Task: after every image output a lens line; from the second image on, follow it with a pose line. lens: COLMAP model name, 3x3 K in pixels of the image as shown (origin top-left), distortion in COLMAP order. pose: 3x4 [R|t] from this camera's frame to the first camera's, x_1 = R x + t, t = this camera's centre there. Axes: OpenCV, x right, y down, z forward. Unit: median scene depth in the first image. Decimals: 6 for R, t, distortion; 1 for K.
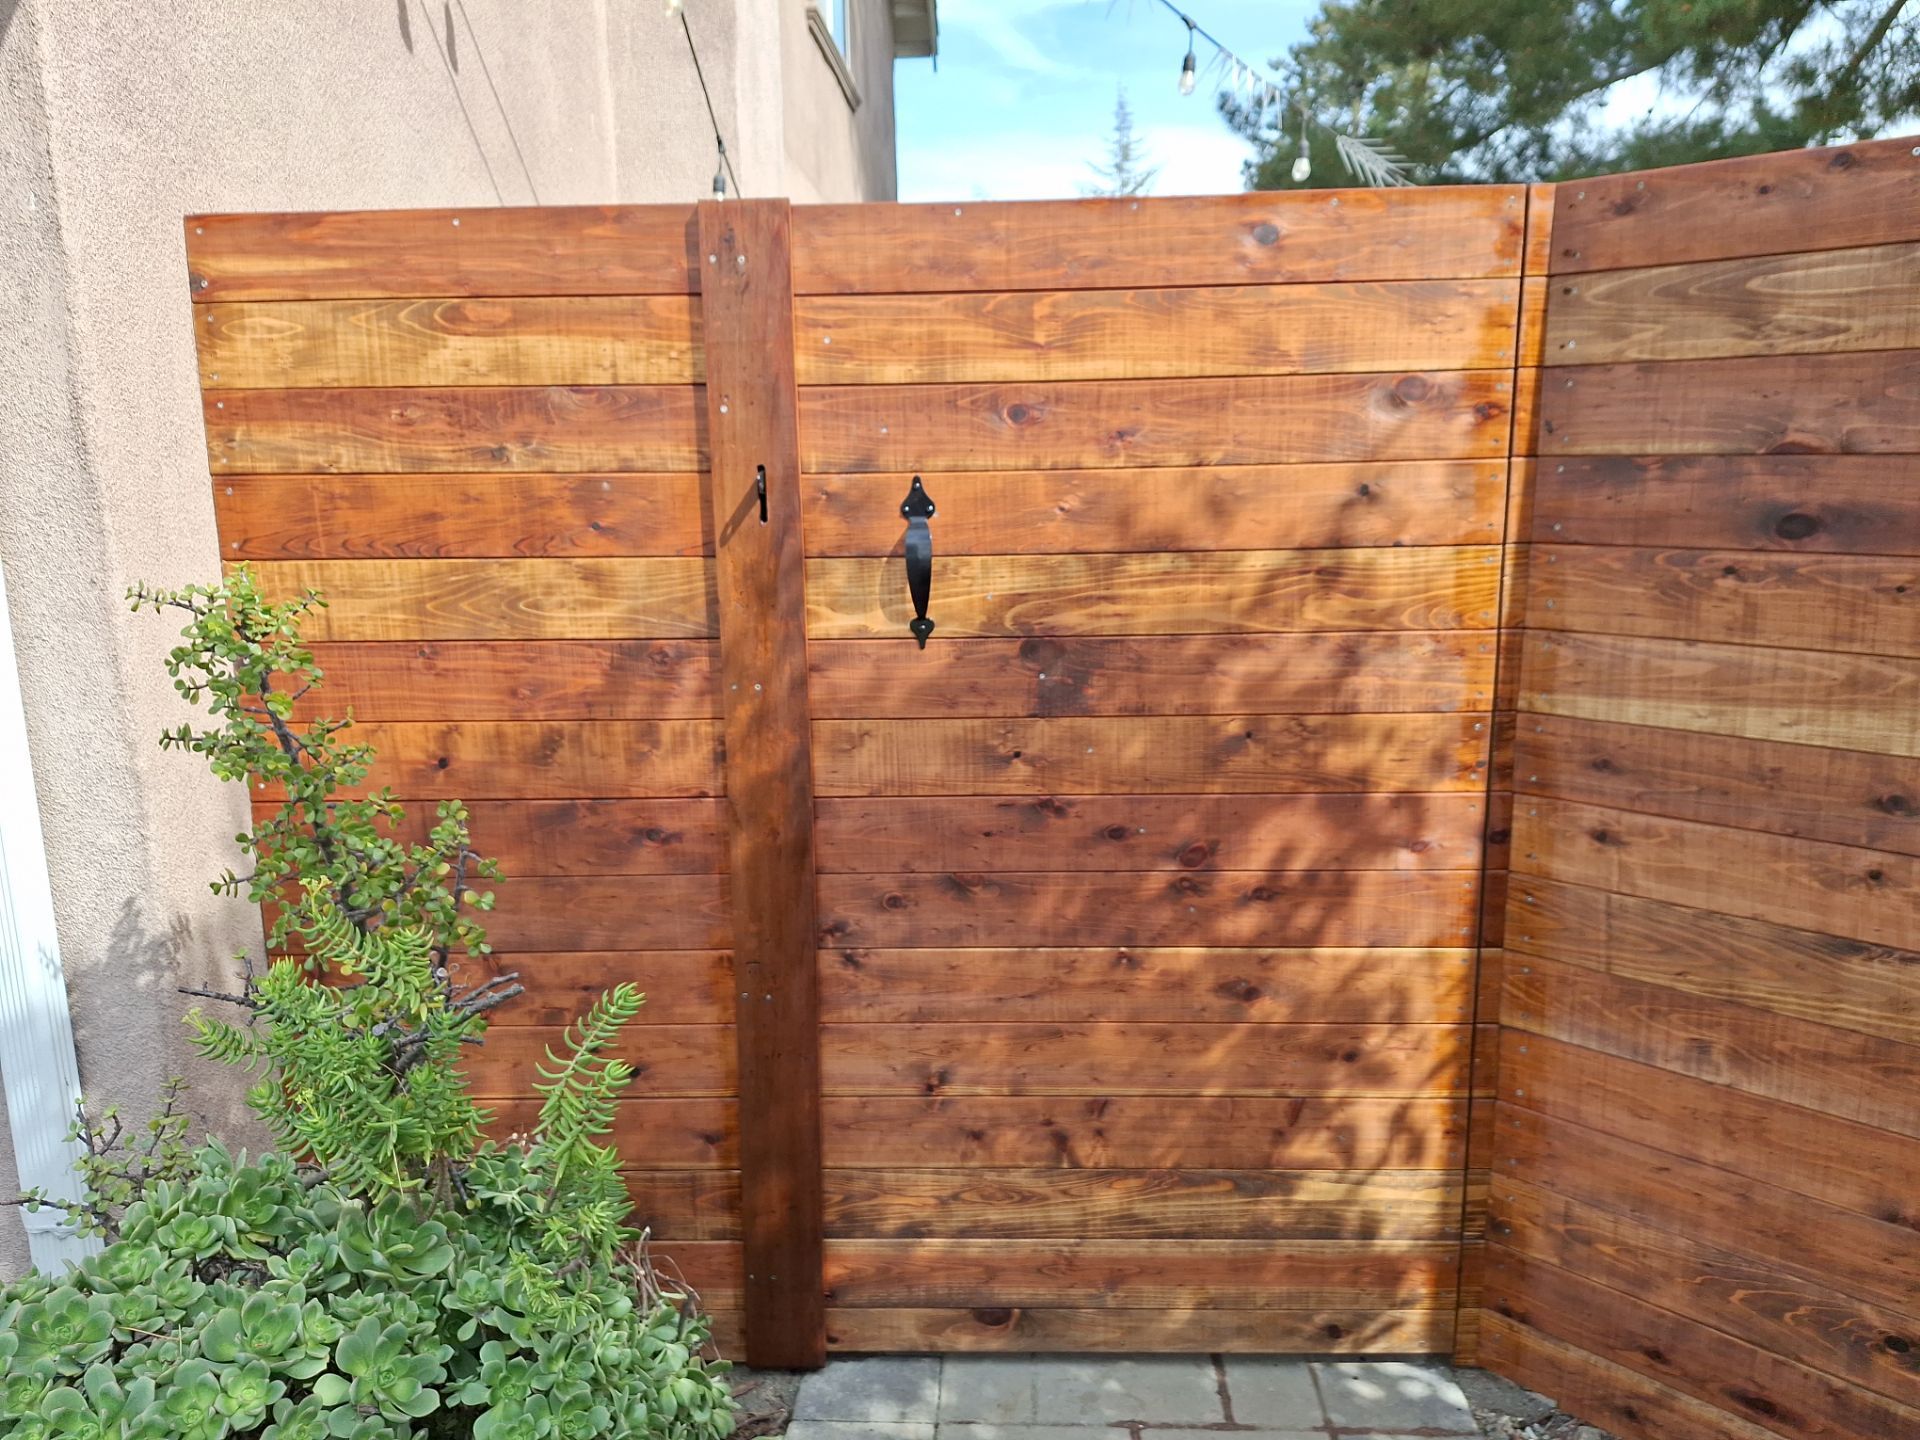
lens RADIAL K [[1335.1, 0, 959.9], [0, 1335.1, 707.4], [0, 0, 1]] dist [0.111501, -0.173498]
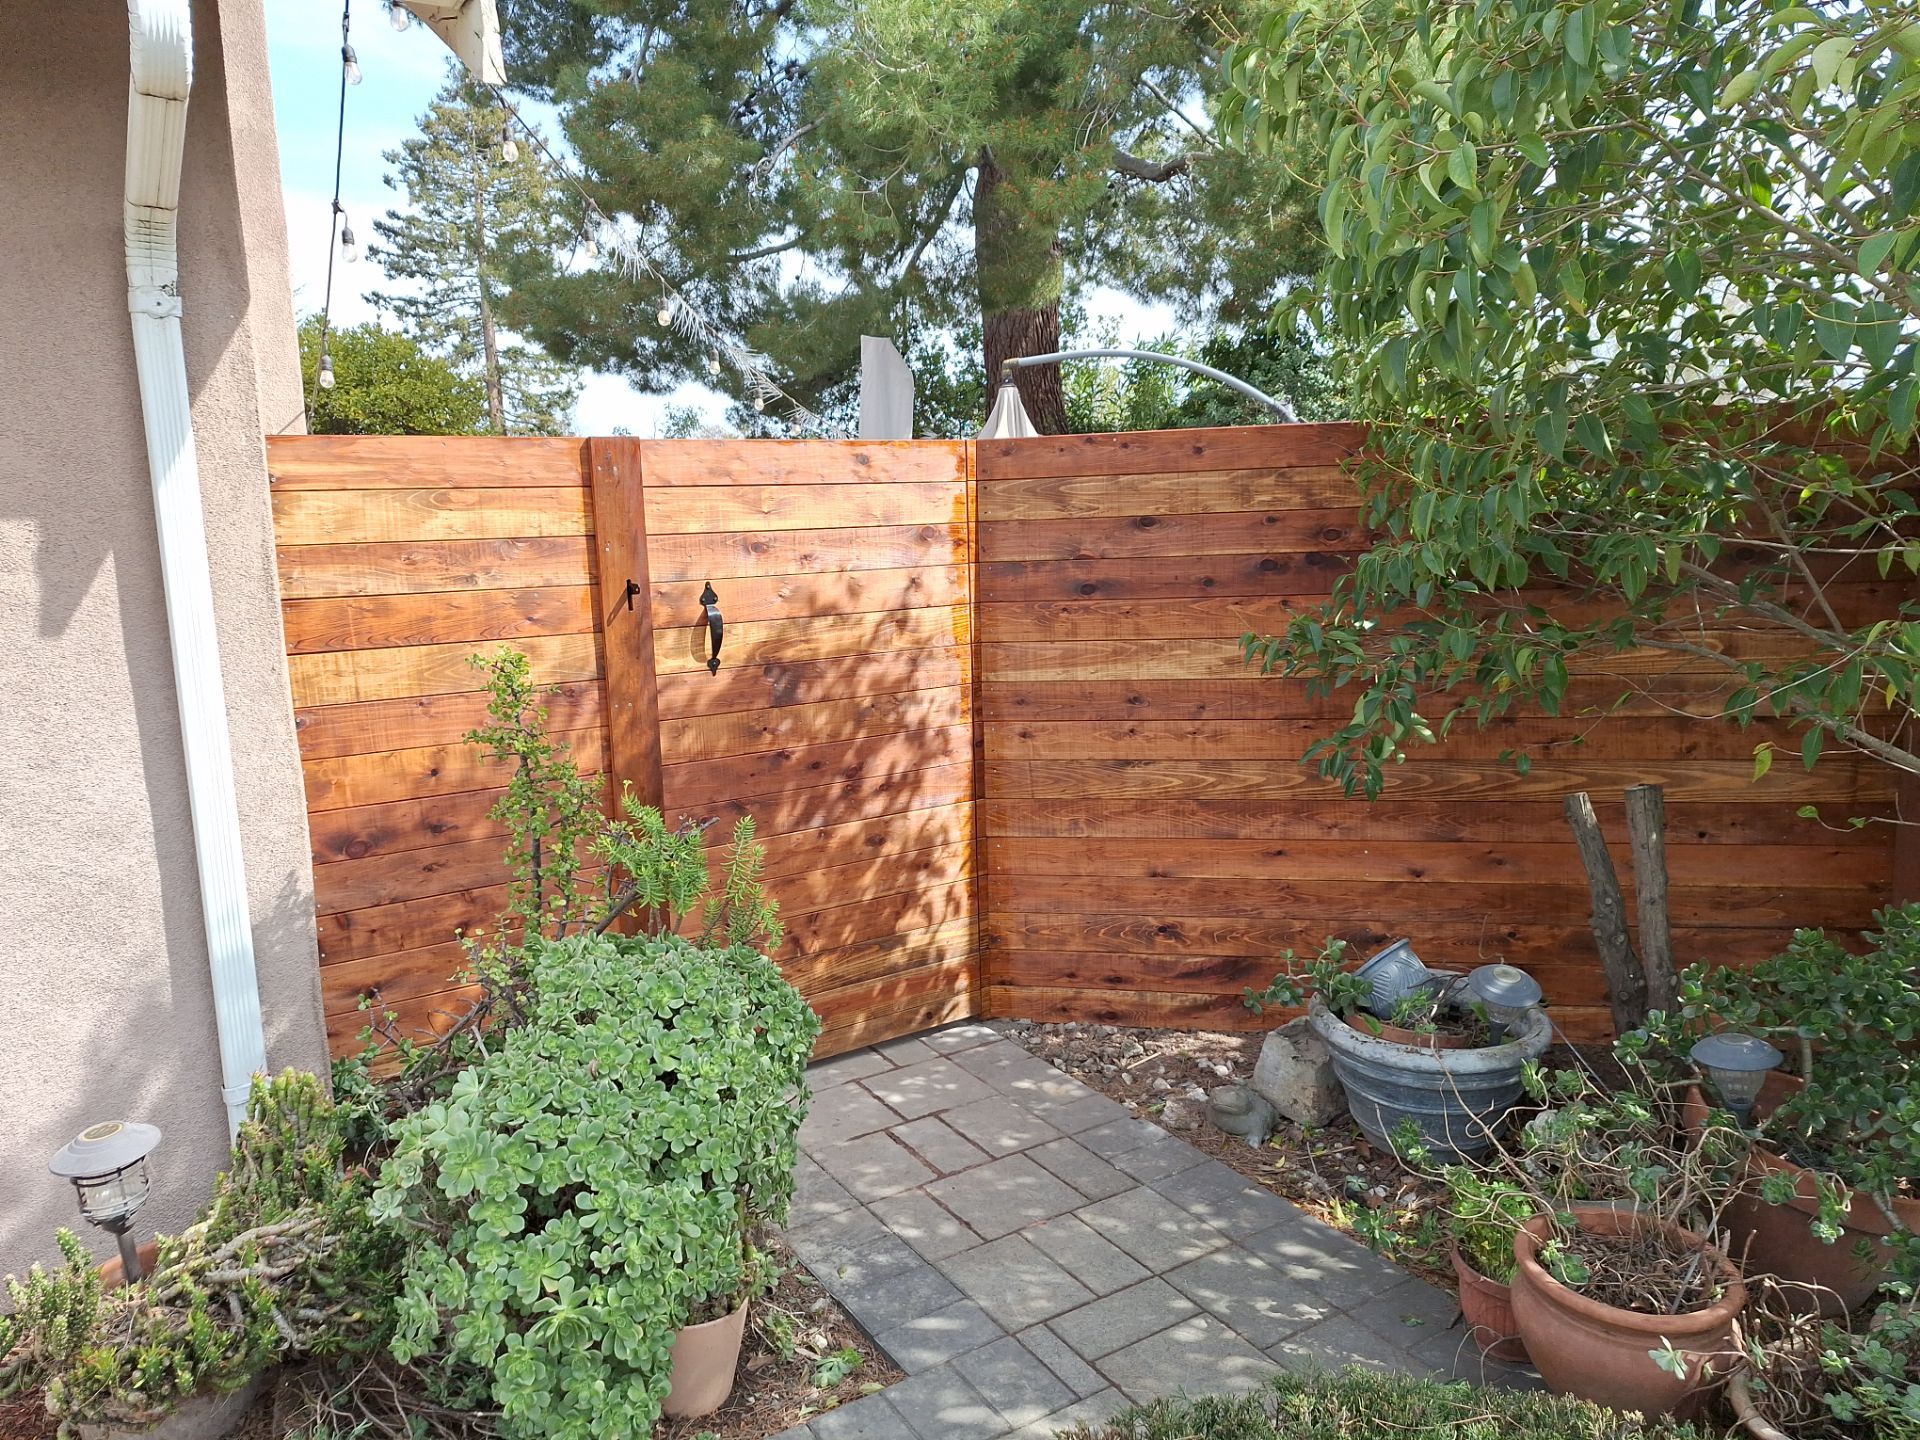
lens RADIAL K [[1335.1, 0, 959.9], [0, 1335.1, 707.4], [0, 0, 1]] dist [0.111501, -0.173498]
pose [[0.818465, -0.094530, 0.566726, -0.792704], [0.127721, 0.991627, -0.019051, 0.076546], [-0.560180, 0.087975, 0.823686, -0.683796]]
